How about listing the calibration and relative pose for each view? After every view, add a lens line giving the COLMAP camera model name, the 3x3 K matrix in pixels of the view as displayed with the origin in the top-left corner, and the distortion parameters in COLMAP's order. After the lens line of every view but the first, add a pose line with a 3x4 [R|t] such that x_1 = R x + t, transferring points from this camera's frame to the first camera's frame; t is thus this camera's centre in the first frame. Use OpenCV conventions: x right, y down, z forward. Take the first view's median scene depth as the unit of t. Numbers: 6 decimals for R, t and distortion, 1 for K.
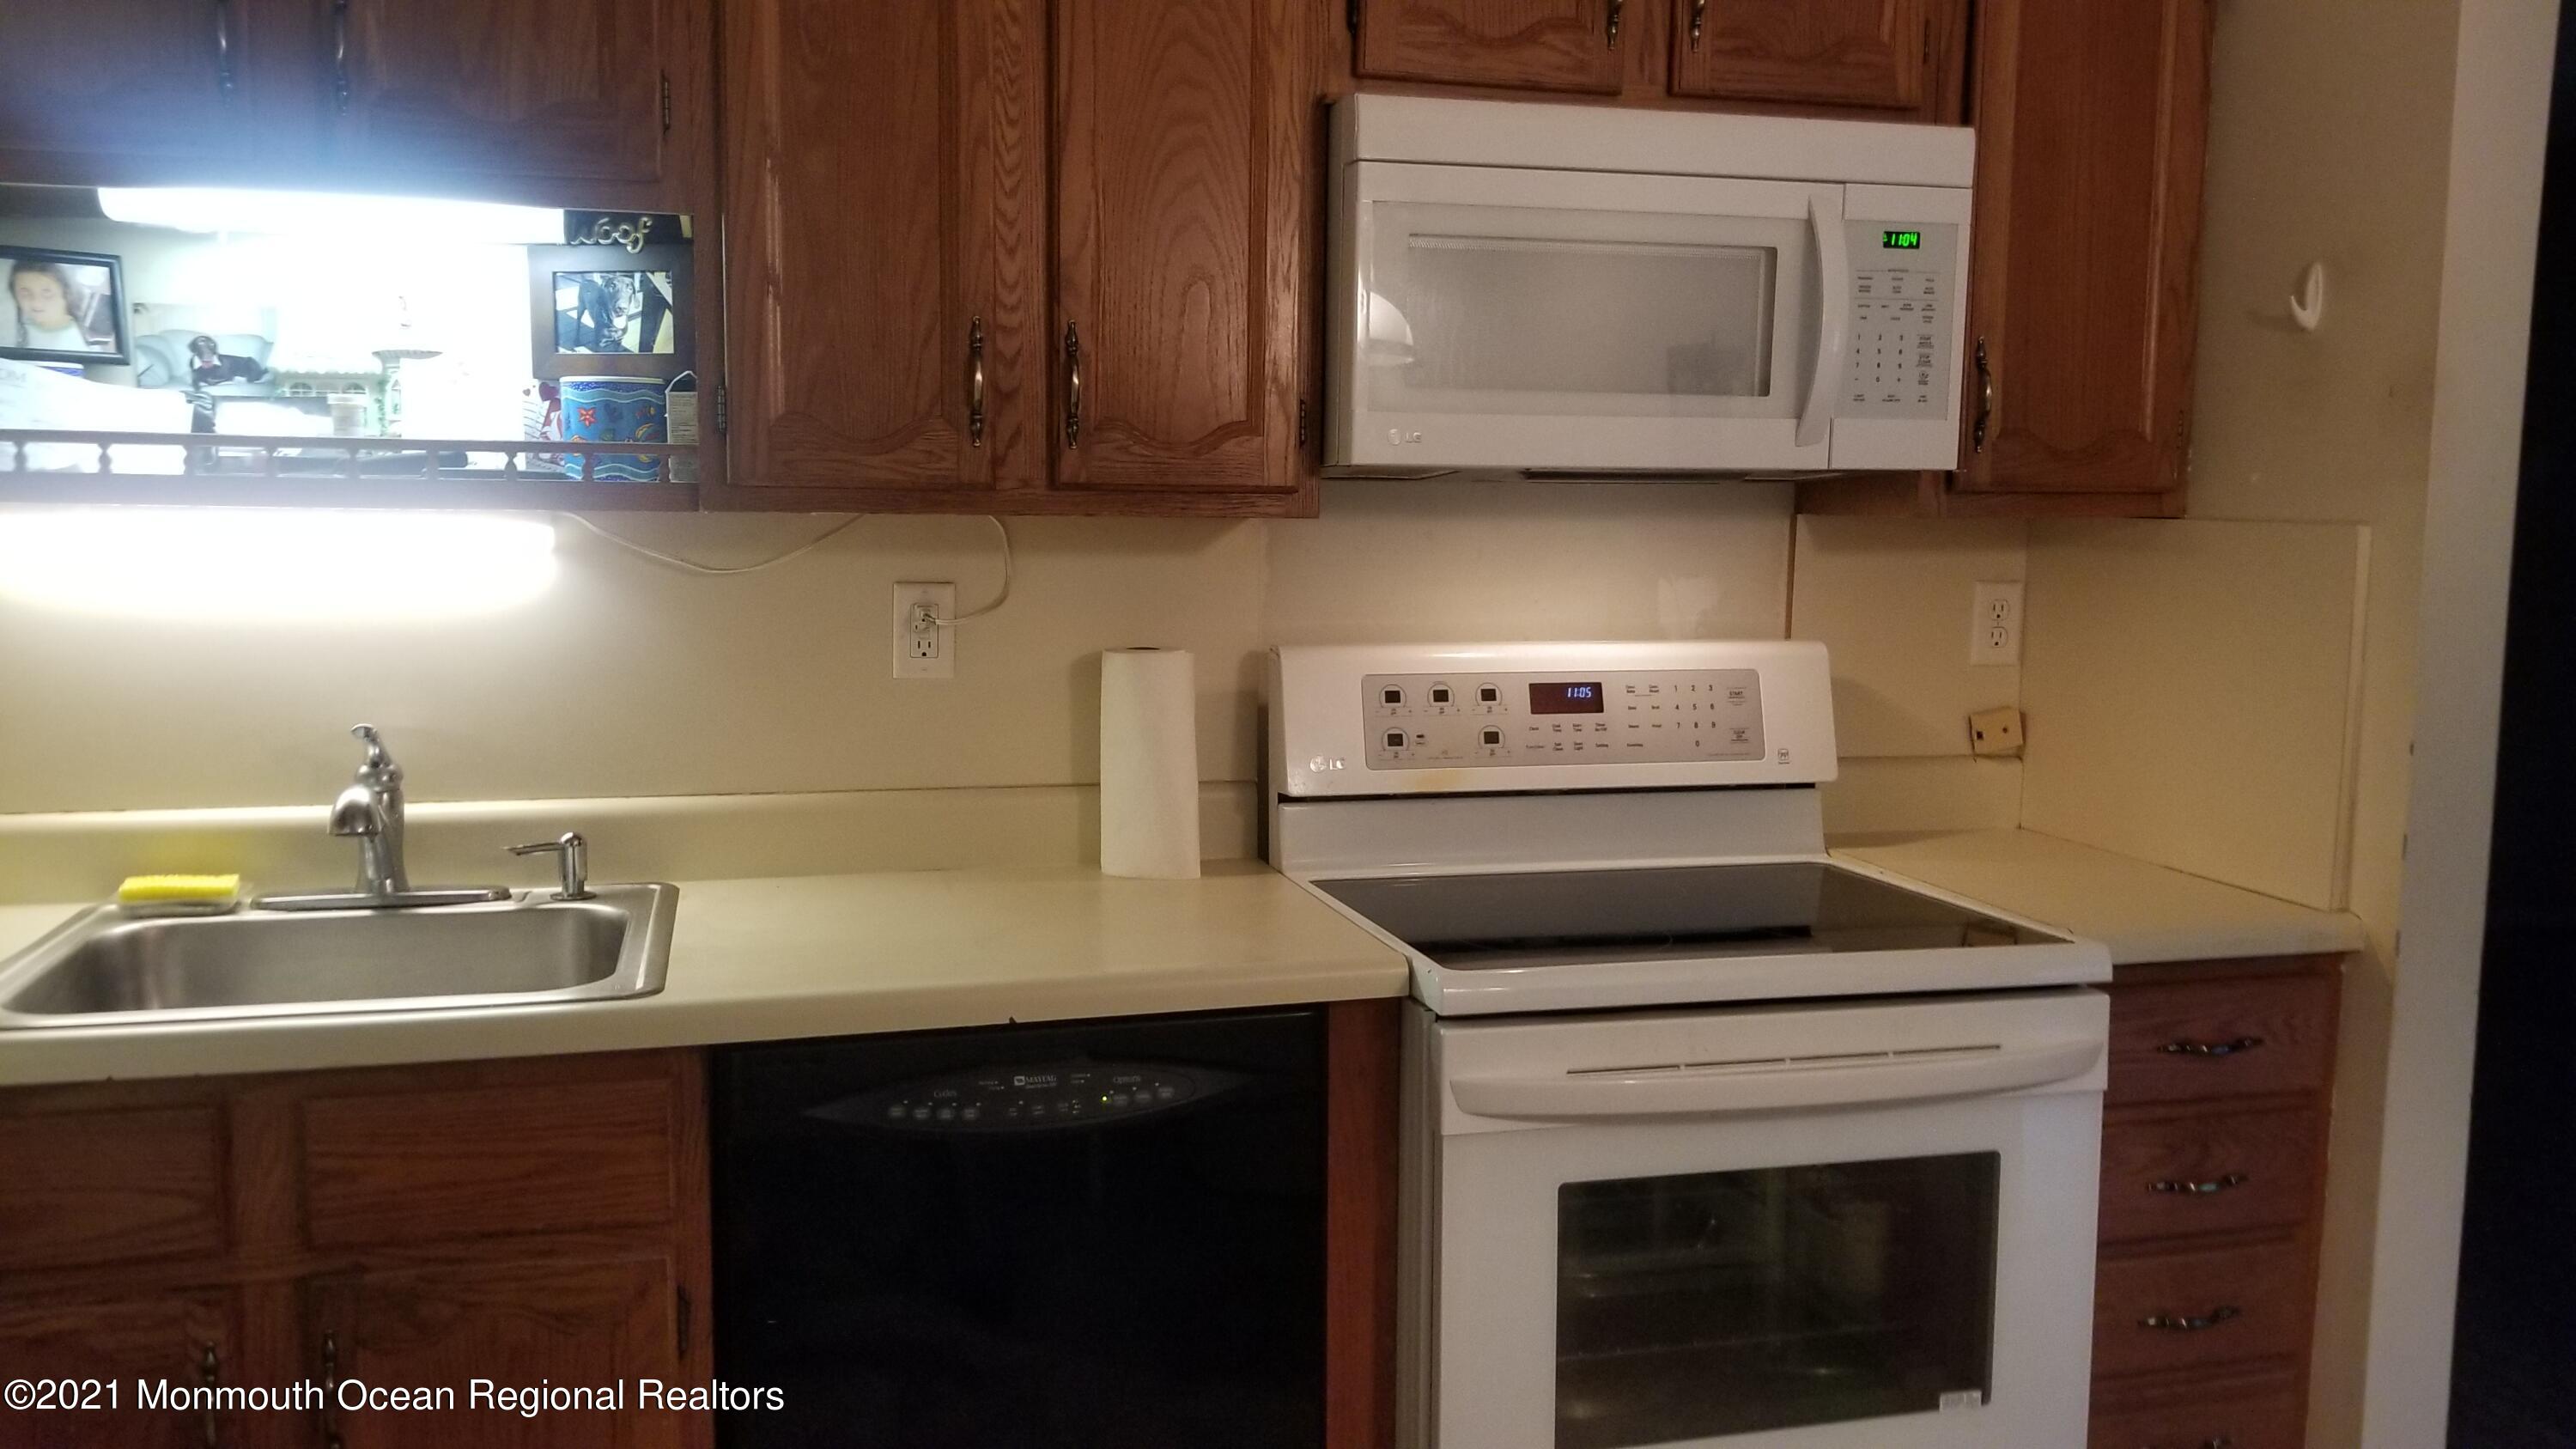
lens RADIAL K [[1990.3, 0, 1246.1], [0, 1990.3, 694.1], [0, 0, 1]] dist [0.126147, -0.237645]
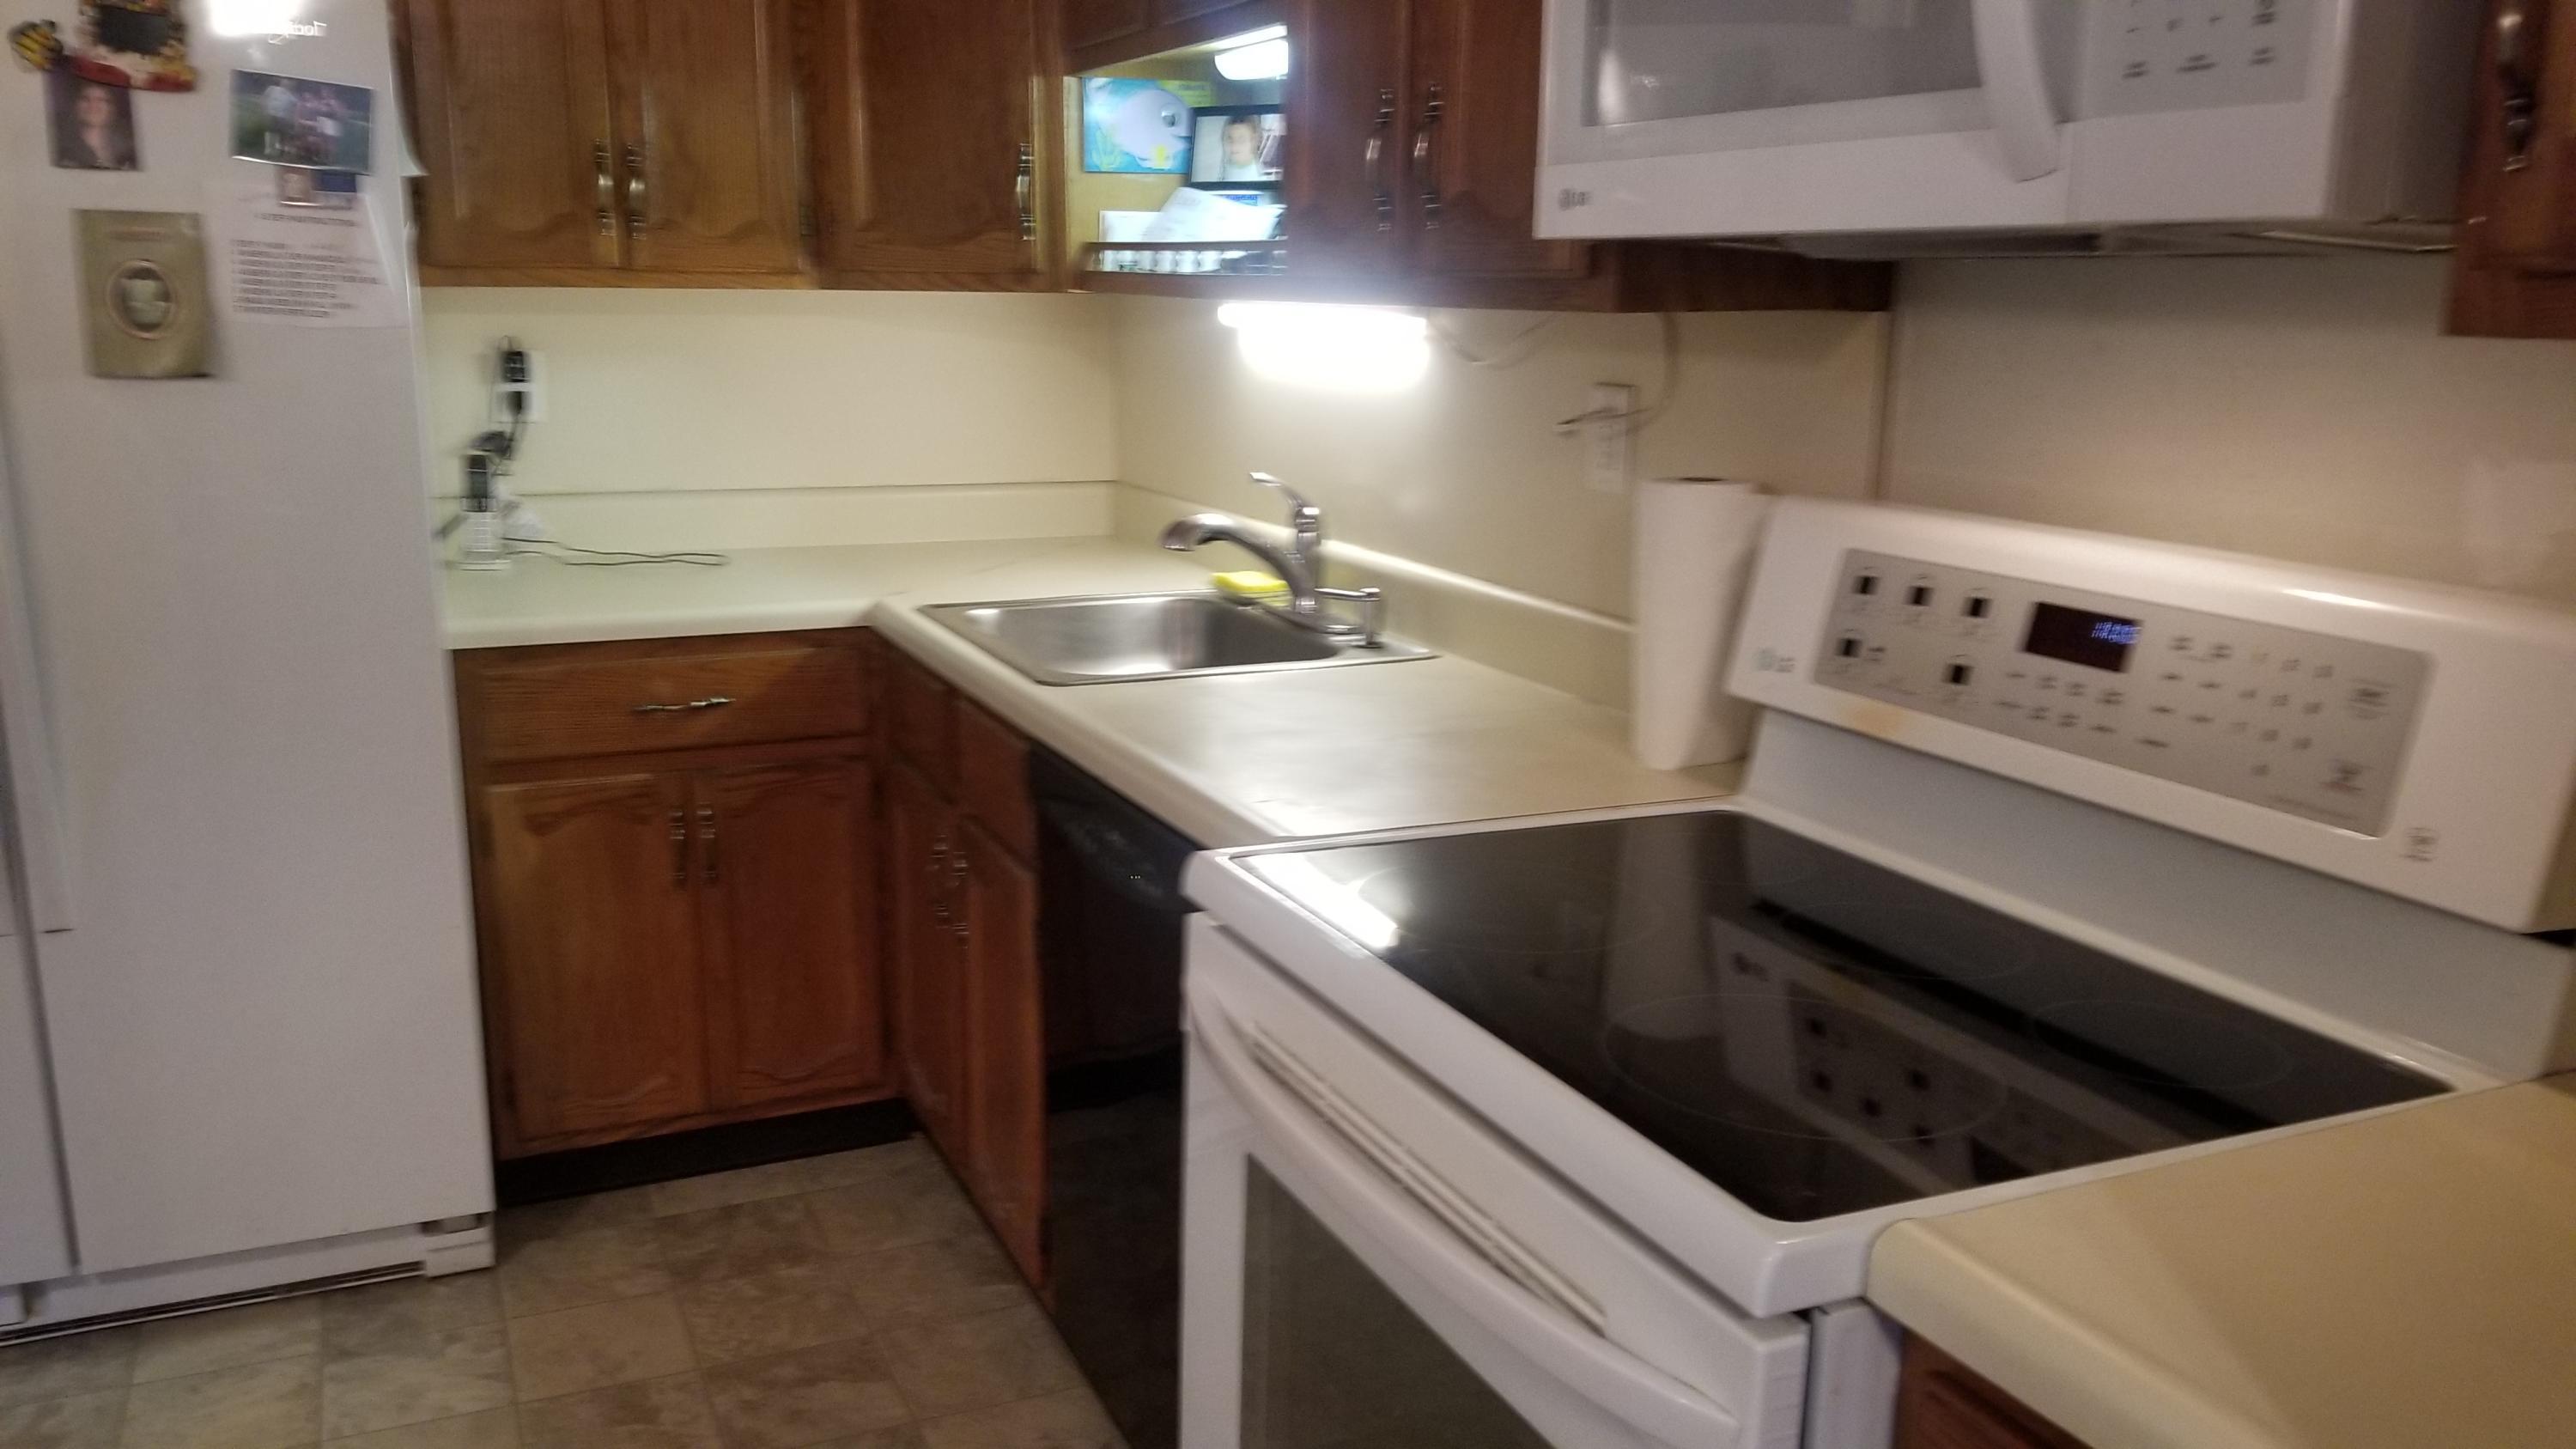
lens RADIAL K [[1978.6, 0, 1208.6], [0, 1978.6, 774.2], [0, 0, 1]] dist [0.093627, -0.138939]
pose [[0.149851, 0.233642, -0.960706, 0.793340], [-0.101732, 0.970164, 0.220074, -0.070842], [0.983461, 0.064756, 0.169149, 0.742305]]
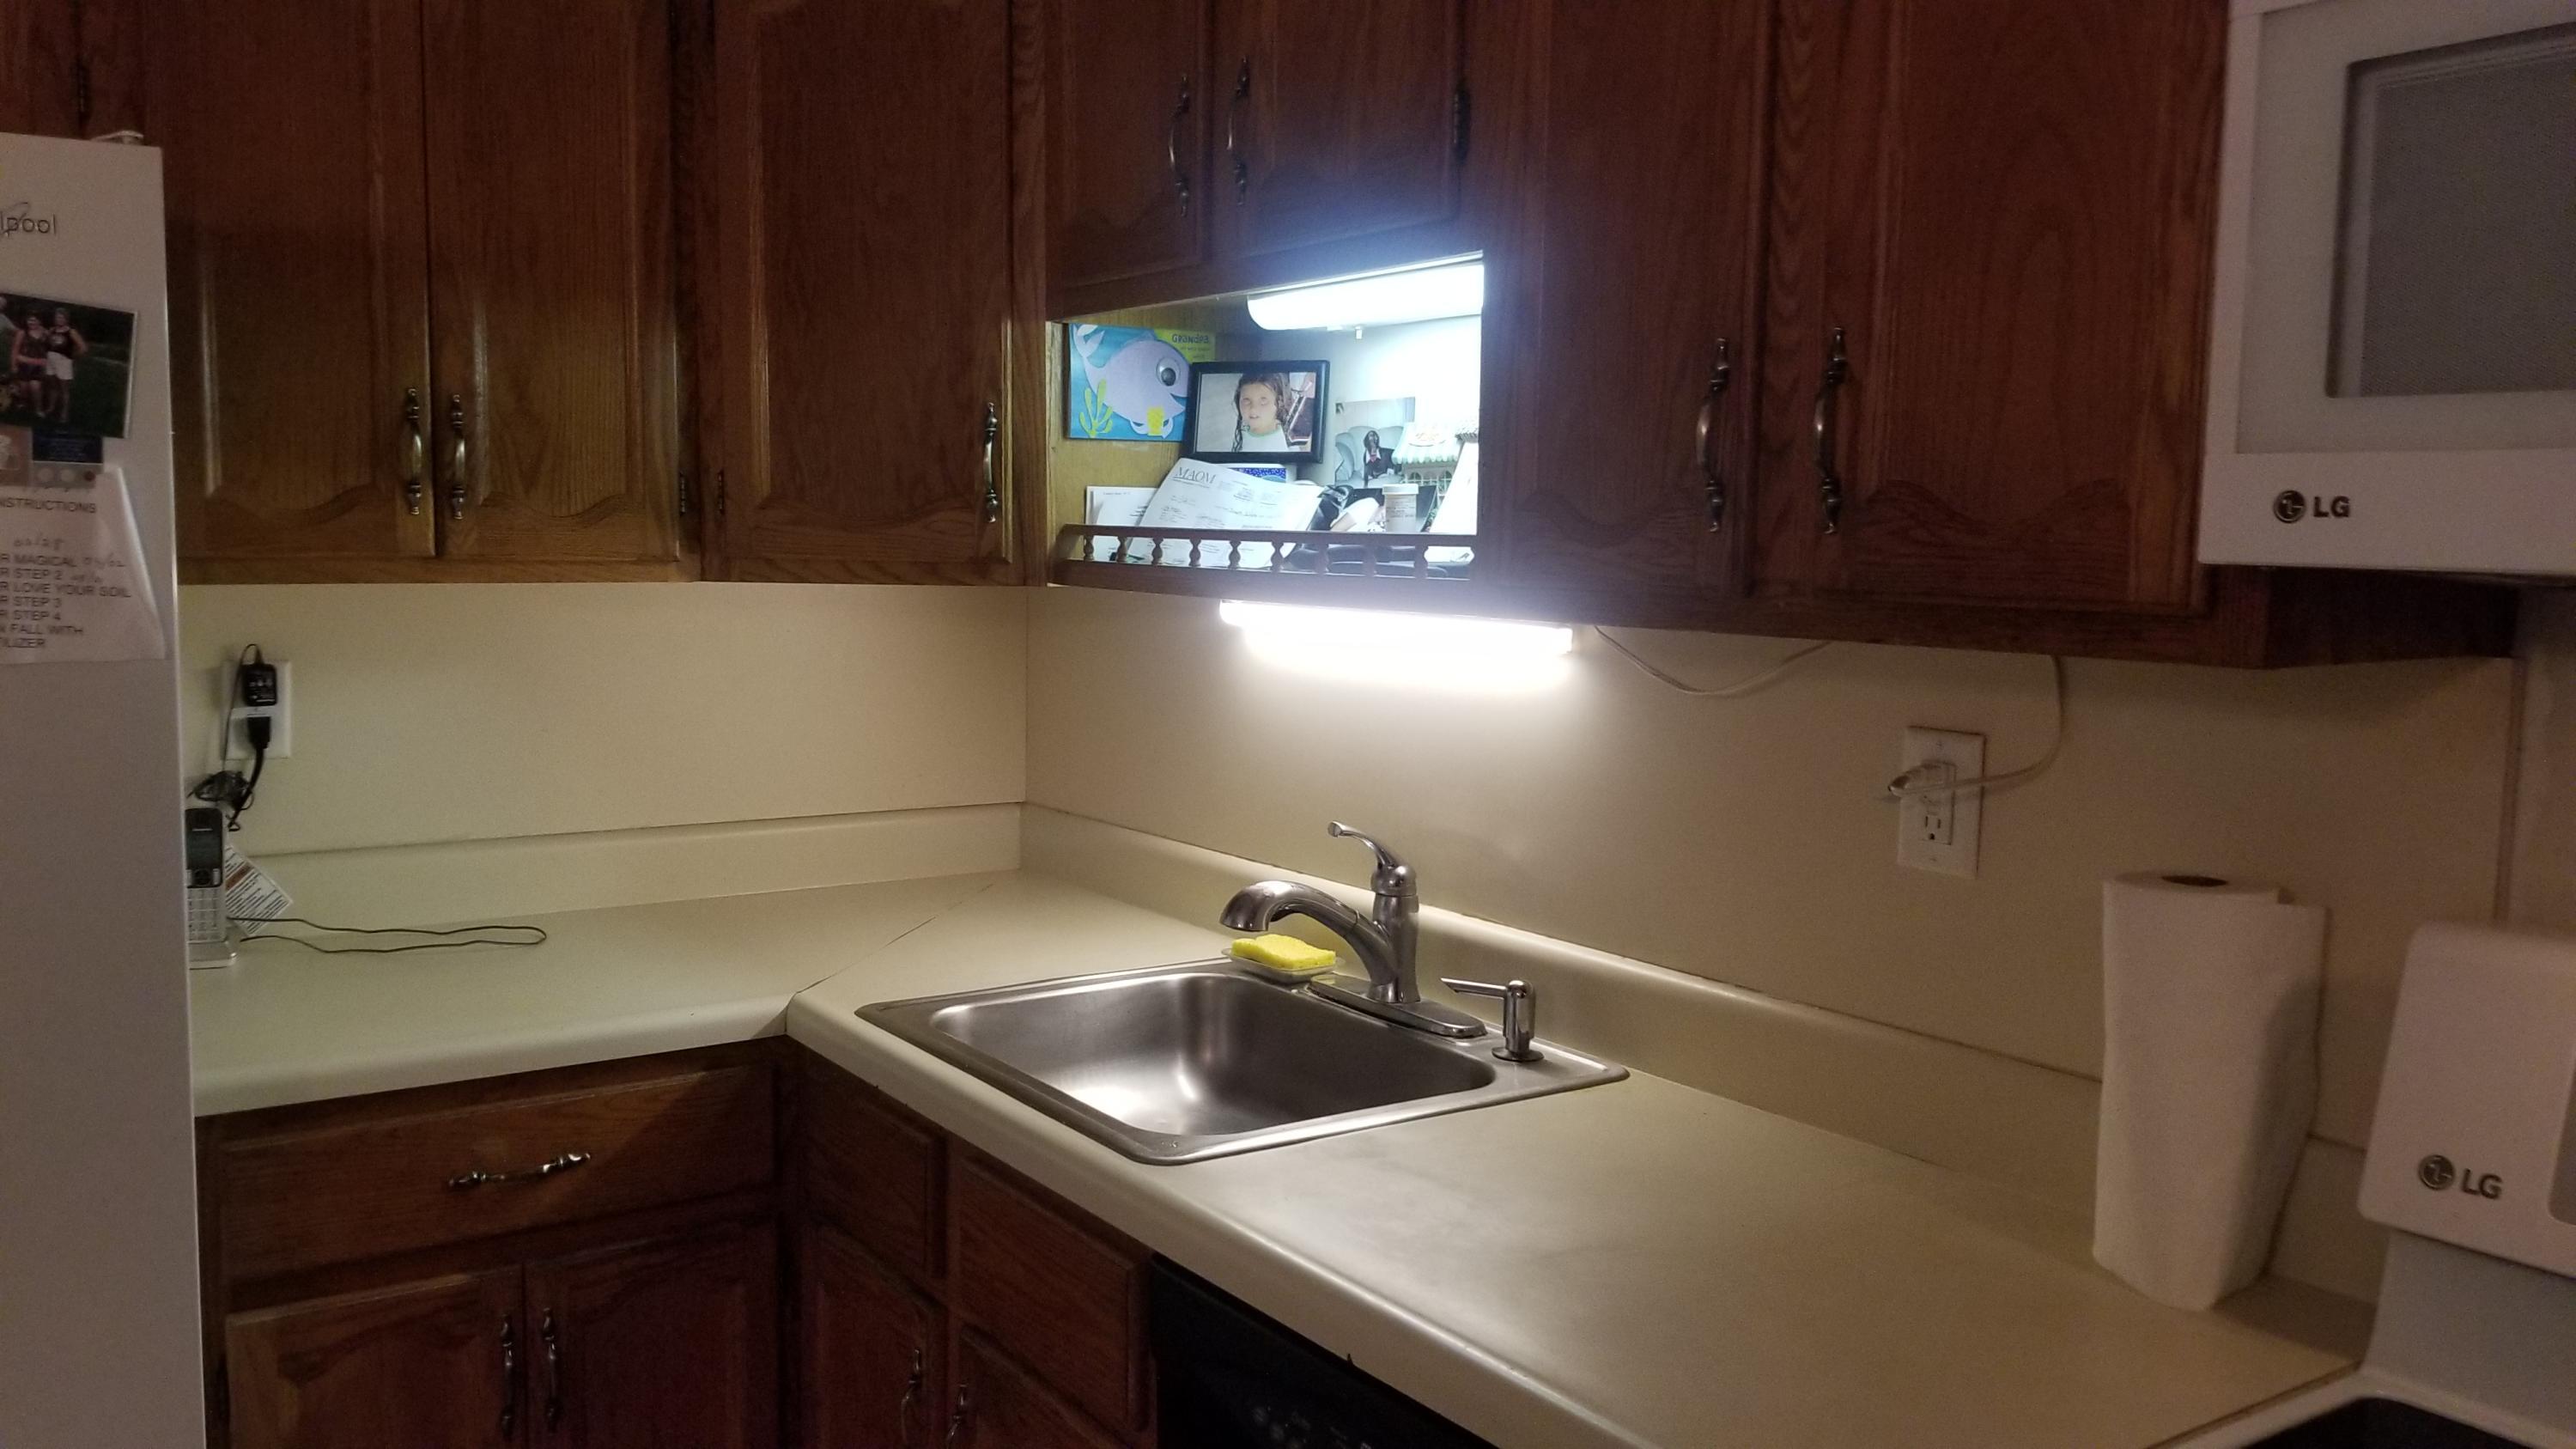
lens RADIAL K [[1981.4, 0, 1203.4], [0, 1981.4, 719.8], [0, 0, 1]] dist [0.101754, -0.195839]
pose [[0.323549, 0.085348, -0.942354, 0.426205], [-0.101037, 0.993346, 0.055277, -0.078050], [0.940802, 0.077328, 0.330019, 0.597079]]
